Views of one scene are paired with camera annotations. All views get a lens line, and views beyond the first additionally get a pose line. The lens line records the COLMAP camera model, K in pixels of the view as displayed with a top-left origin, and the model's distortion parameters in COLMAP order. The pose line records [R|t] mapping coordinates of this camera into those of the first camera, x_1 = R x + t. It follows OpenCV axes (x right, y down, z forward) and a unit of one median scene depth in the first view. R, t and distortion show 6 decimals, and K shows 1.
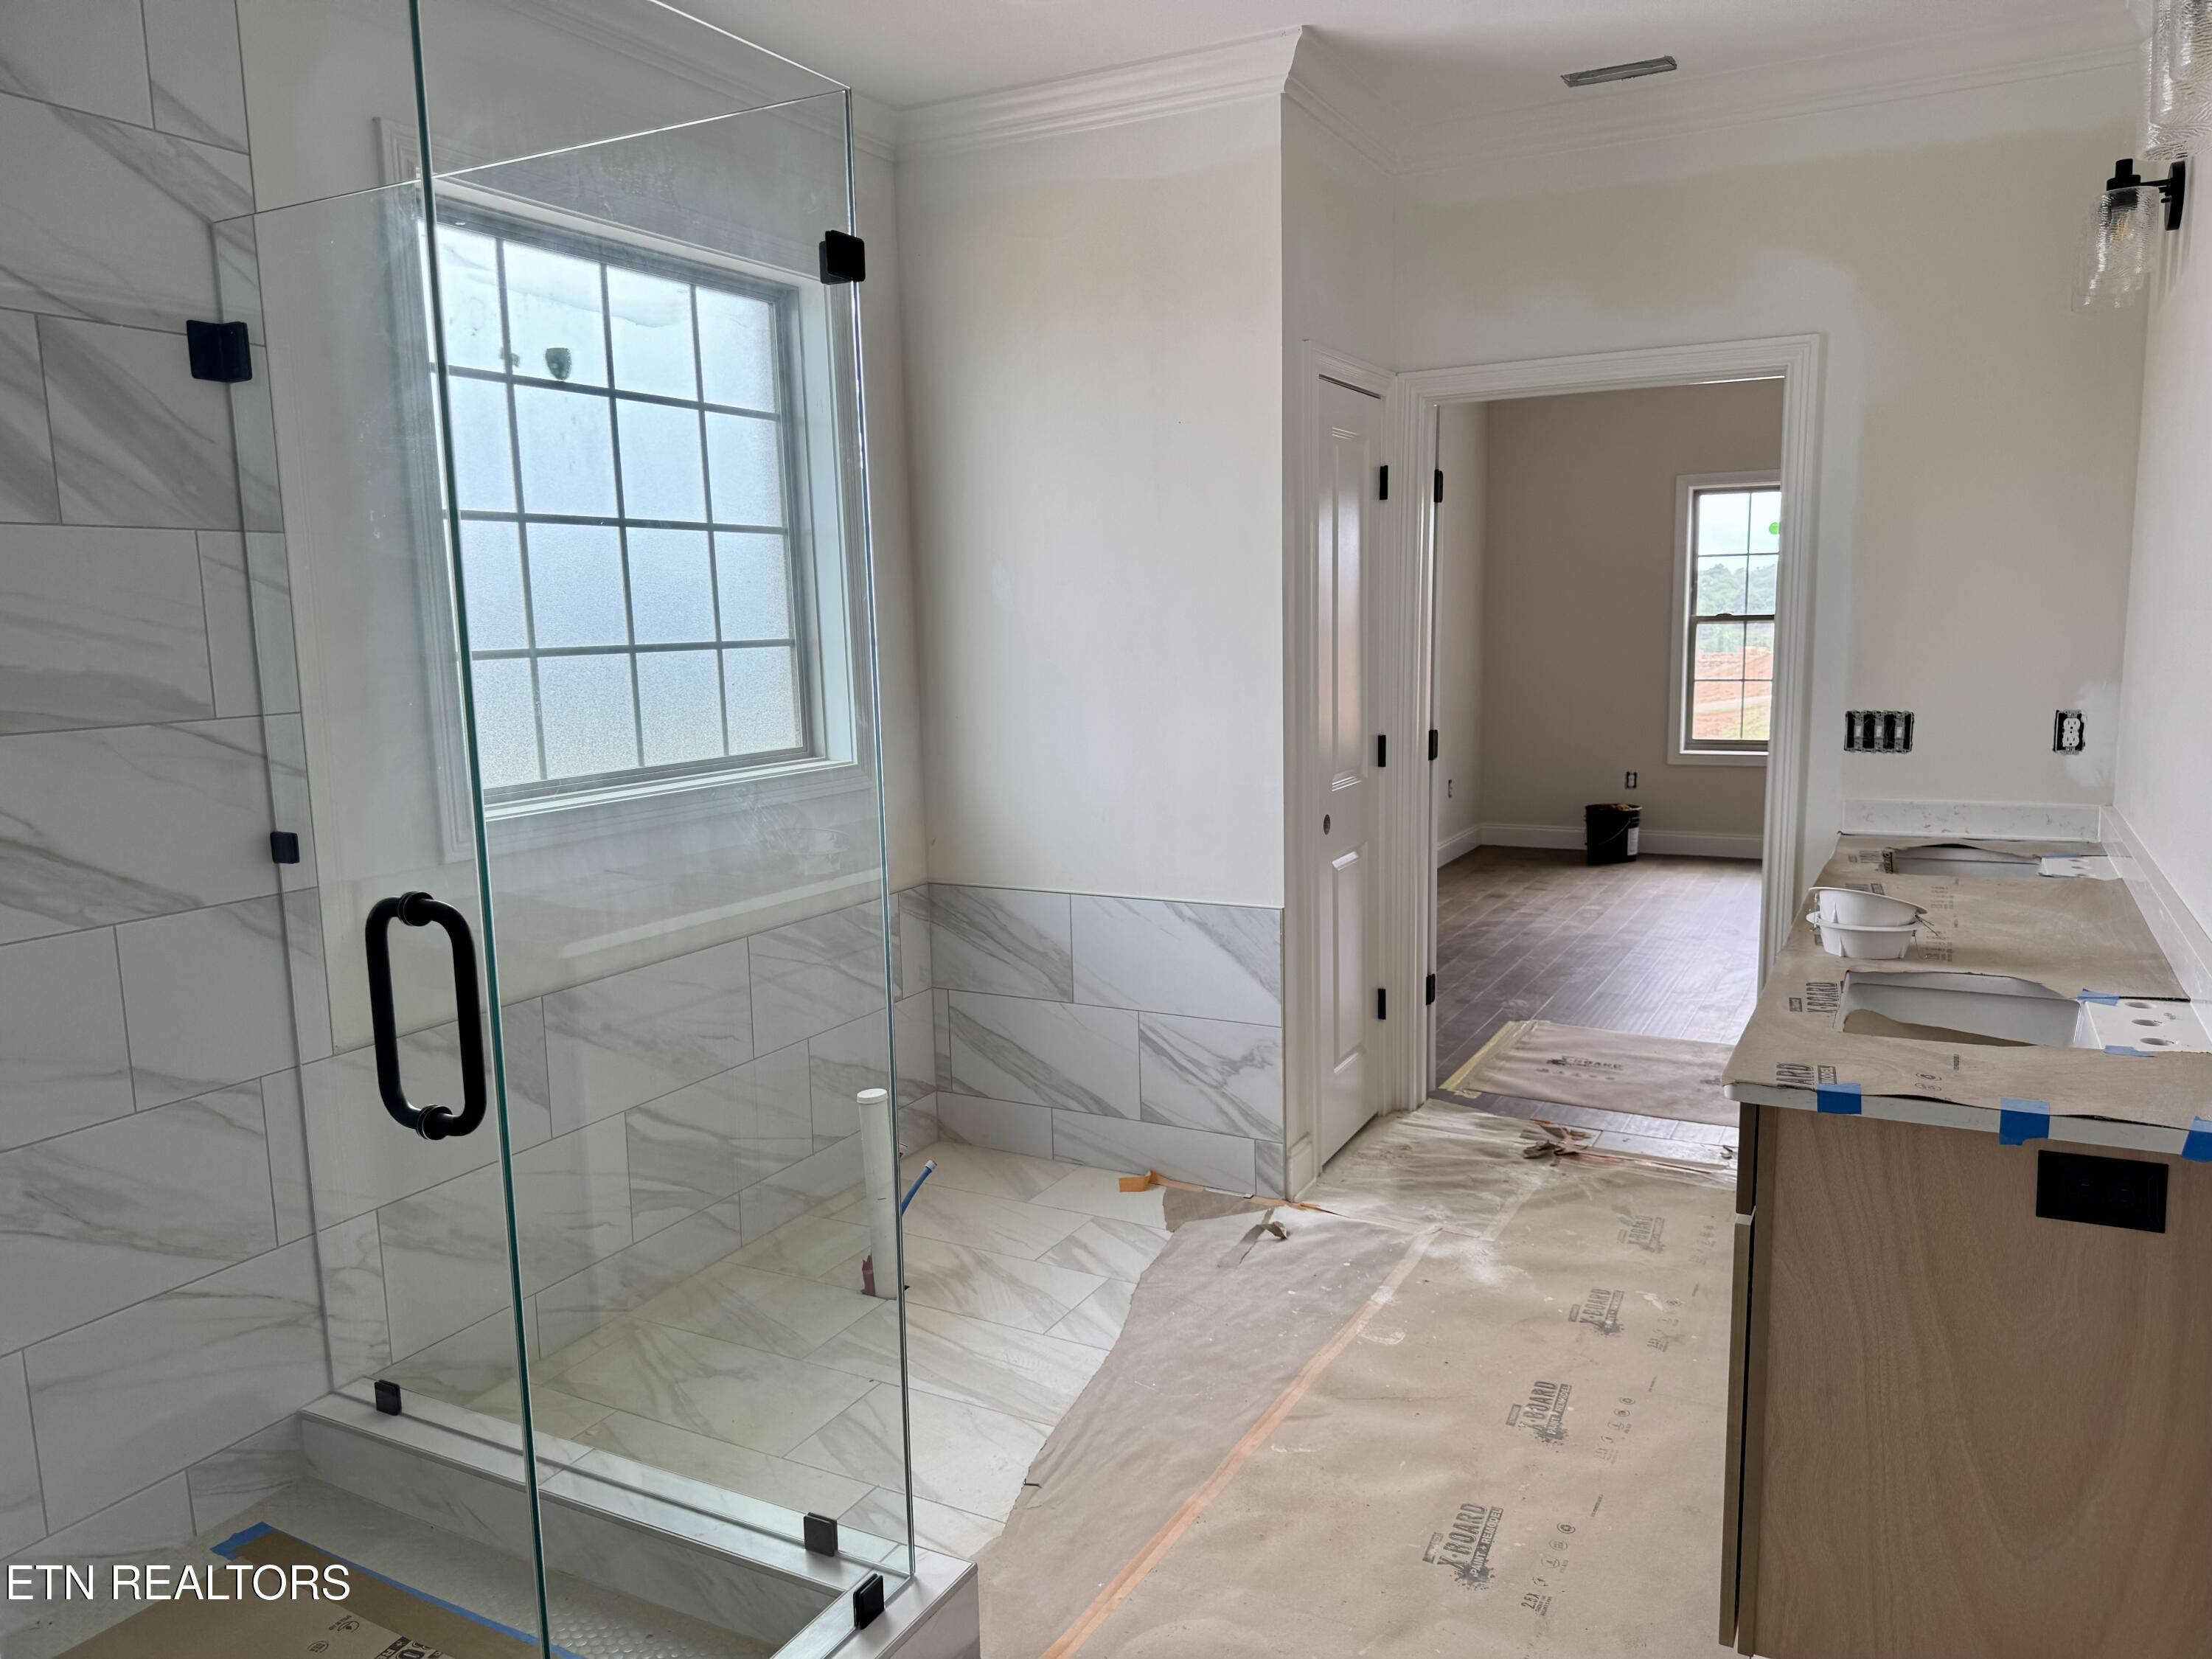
lens RADIAL K [[1589.5, 0, 1107.2], [0, 1589.5, 815.3], [0, 0, 1]] dist [0.067277, -0.059285]
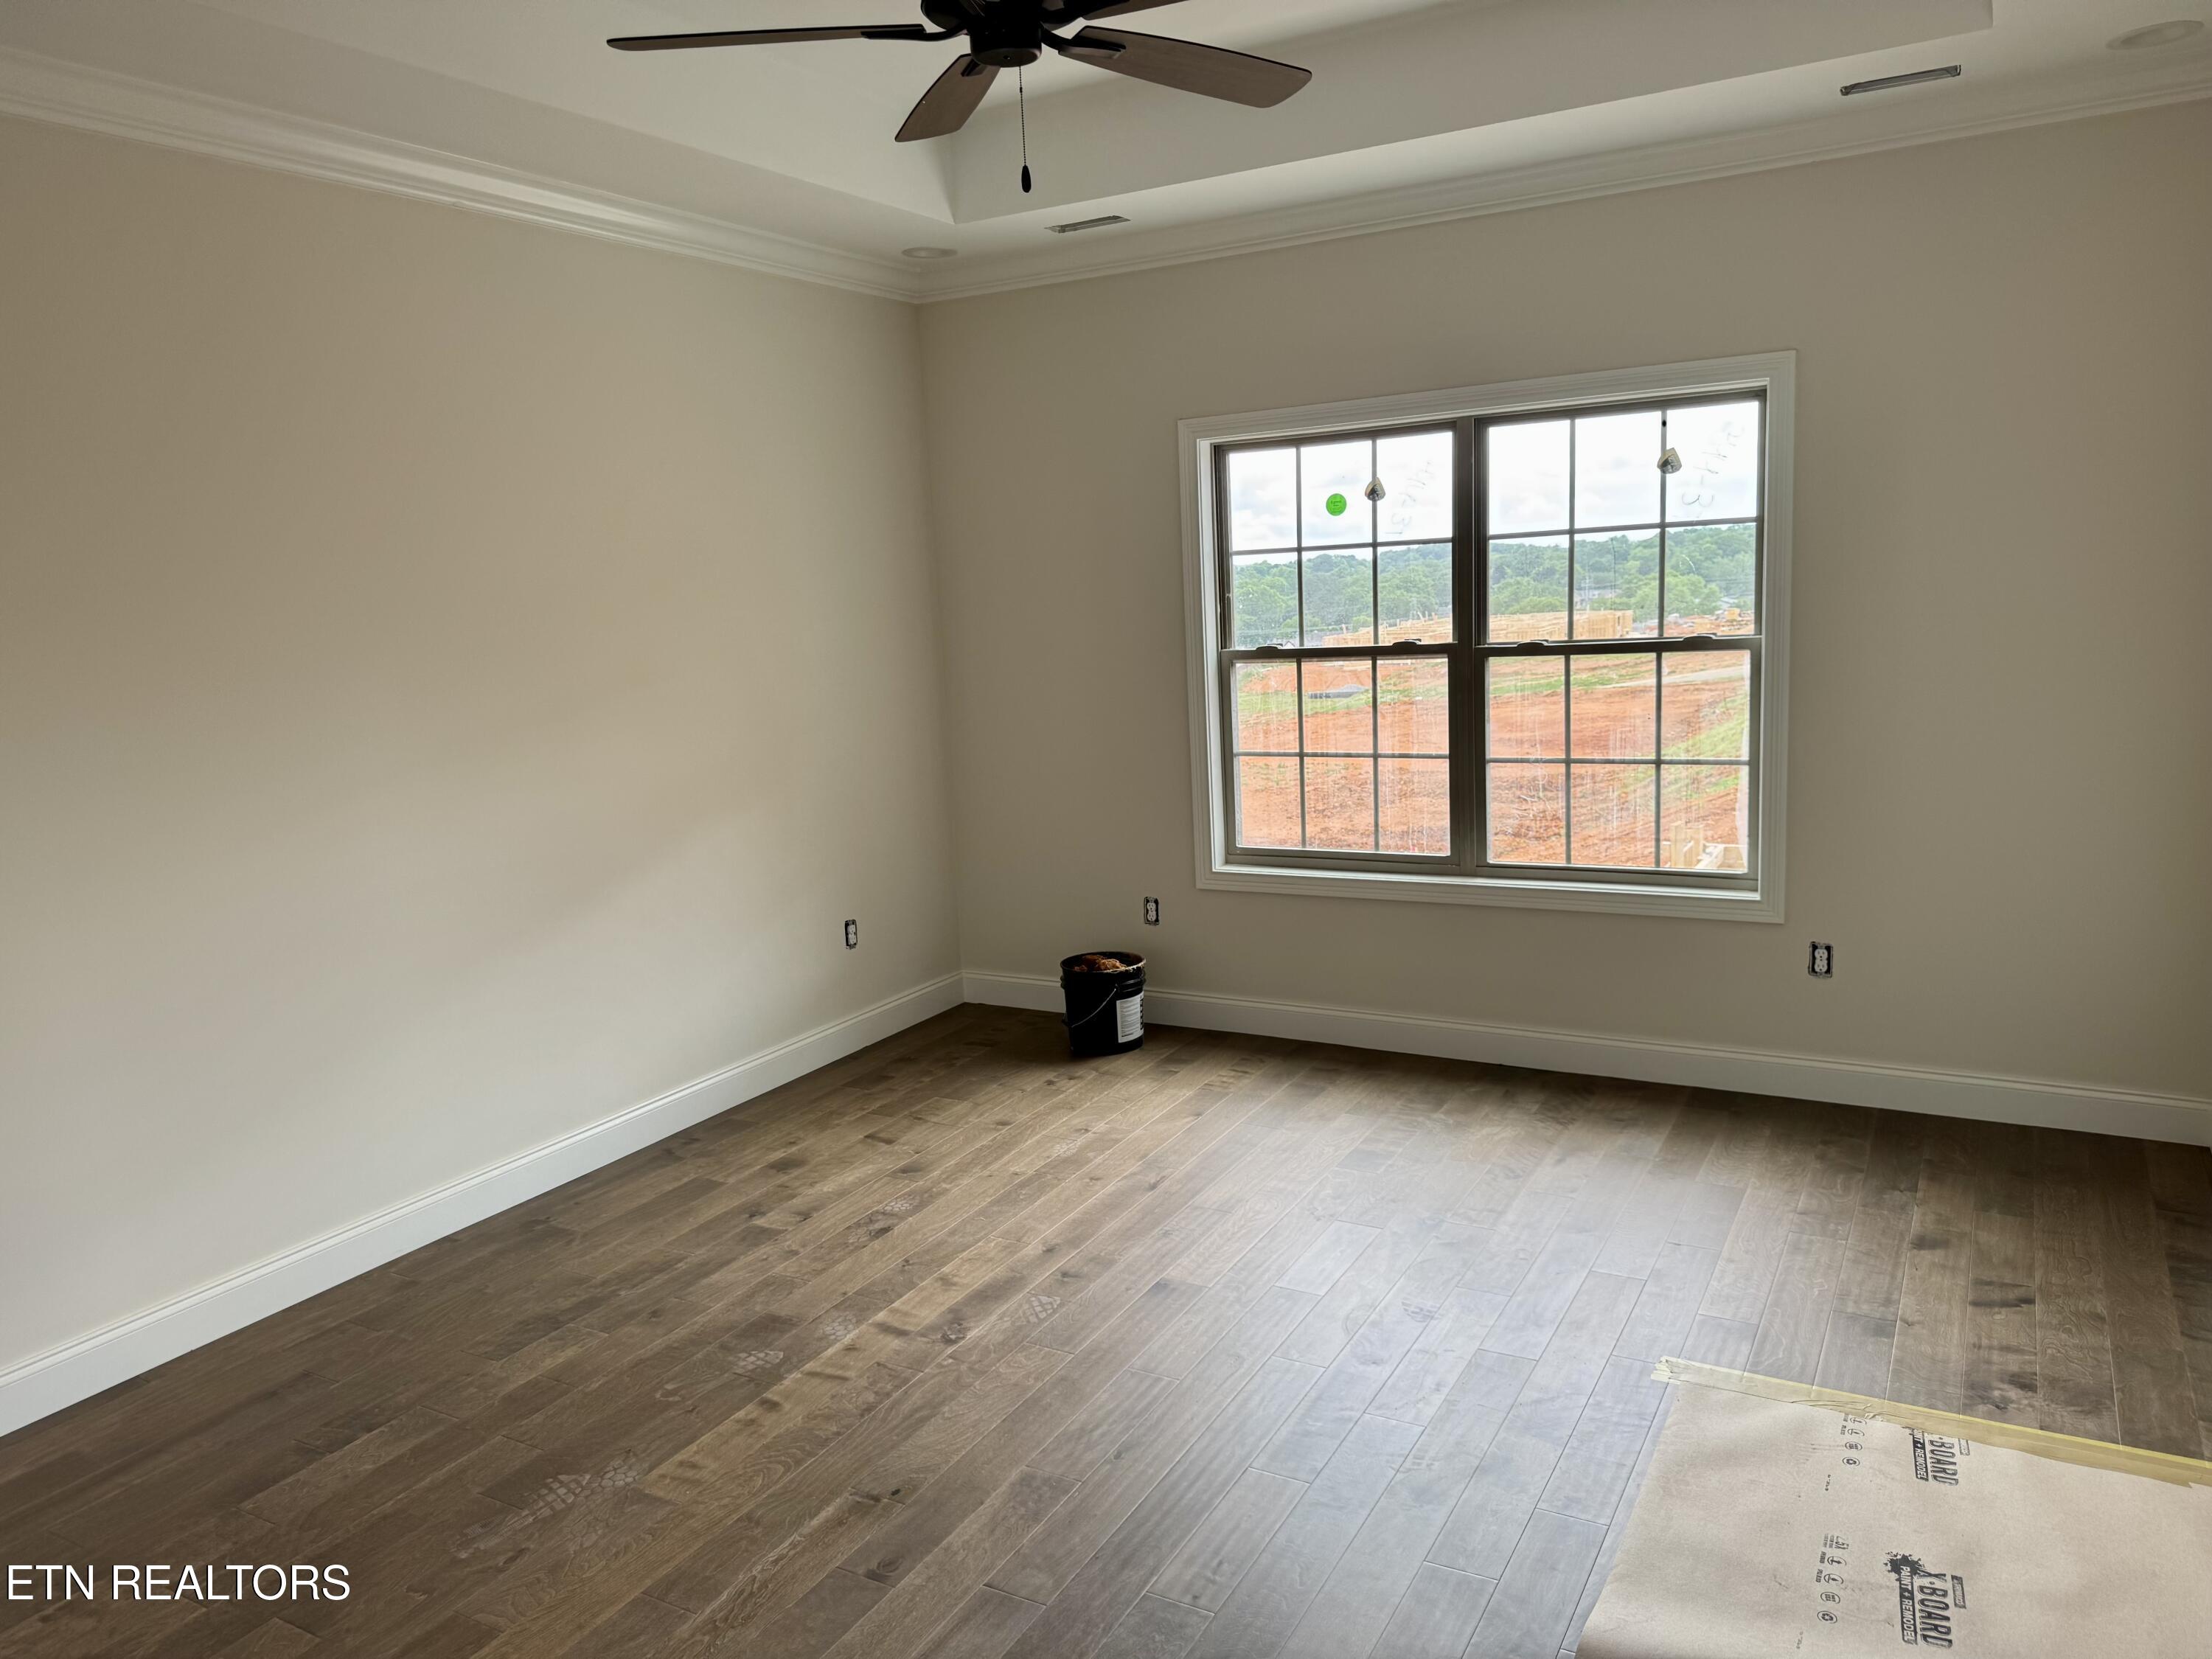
lens RADIAL K [[1589.5, 0, 1103.5], [0, 1589.5, 828.7], [0, 0, 1]] dist [0.067277, -0.059285]
pose [[0.999244, -0.021443, -0.032418, 0.343544], [0.022492, 0.999224, 0.032346, -0.078215], [0.031699, -0.033051, 0.998951, 0.391104]]
